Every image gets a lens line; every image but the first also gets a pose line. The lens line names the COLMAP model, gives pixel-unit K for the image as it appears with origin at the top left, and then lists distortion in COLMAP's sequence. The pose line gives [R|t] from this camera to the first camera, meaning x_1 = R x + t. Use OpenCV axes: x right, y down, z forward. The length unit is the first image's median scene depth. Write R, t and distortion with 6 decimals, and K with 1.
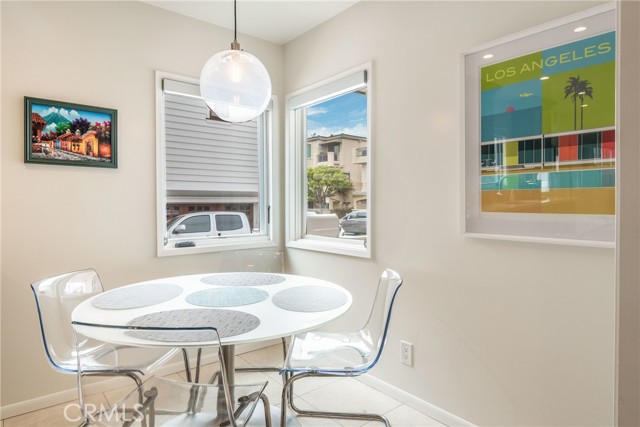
lens RADIAL K [[381.6, 0, 319.5], [0, 381.6, 203.5], [0, 0, 1]] dist [-0.002375, -0.000789]
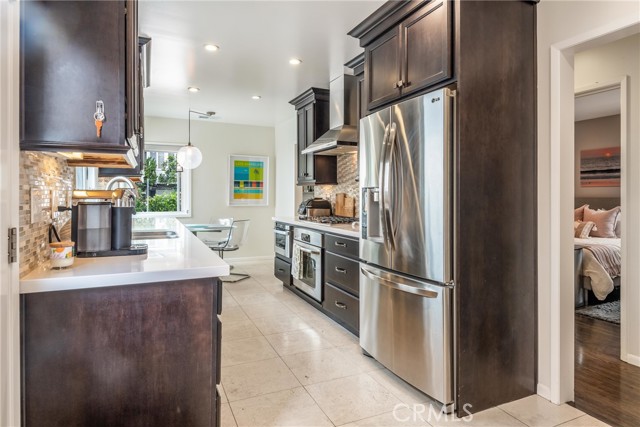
lens RADIAL K [[379.1, 0, 319.7], [0, 379.1, 196.7], [0, 0, 1]] dist [0.046222, 0.000045]
pose [[0.242460, -0.001297, 0.970161, -2.912646], [-0.002911, 0.999994, 0.002064, -0.007884], [-0.970157, -0.003325, 0.242454, -0.701825]]
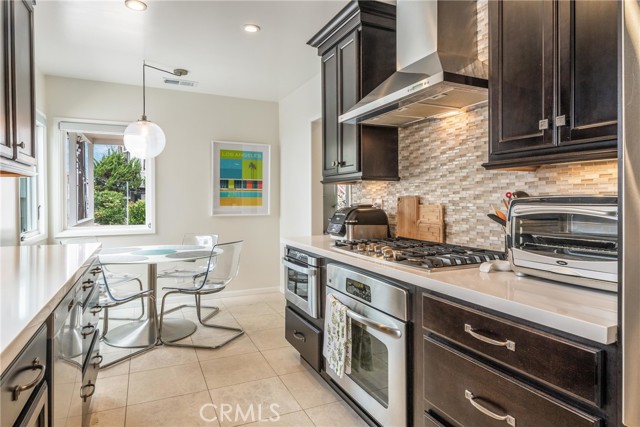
lens RADIAL K [[381.6, 0, 319.5], [0, 381.6, 203.5], [0, 0, 1]] dist [-0.002375, -0.000789]
pose [[0.233367, -0.008068, 0.972355, -1.843543], [0.001697, 0.999967, 0.007890, -0.011573], [-0.972387, -0.000191, 0.233373, -0.232395]]
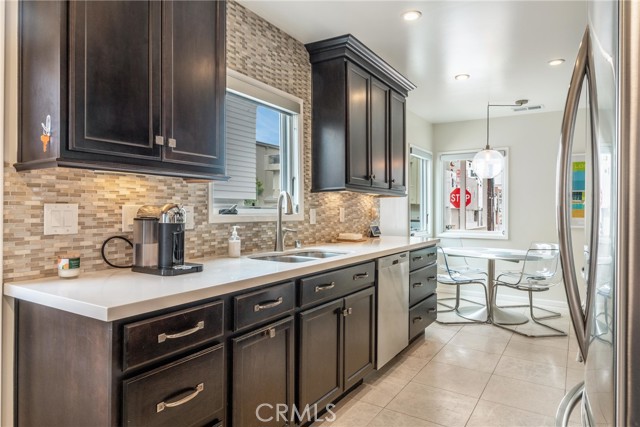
lens RADIAL K [[404.0, 0, 320.0], [0, 404.0, 213.5], [0, 0, 1]] dist [-0.002044, -0.000626]
pose [[0.944903, 0.005062, 0.327312, -2.046976], [-0.008268, 0.999931, 0.008404, -0.012224], [-0.327247, -0.010647, 0.944879, -1.015299]]
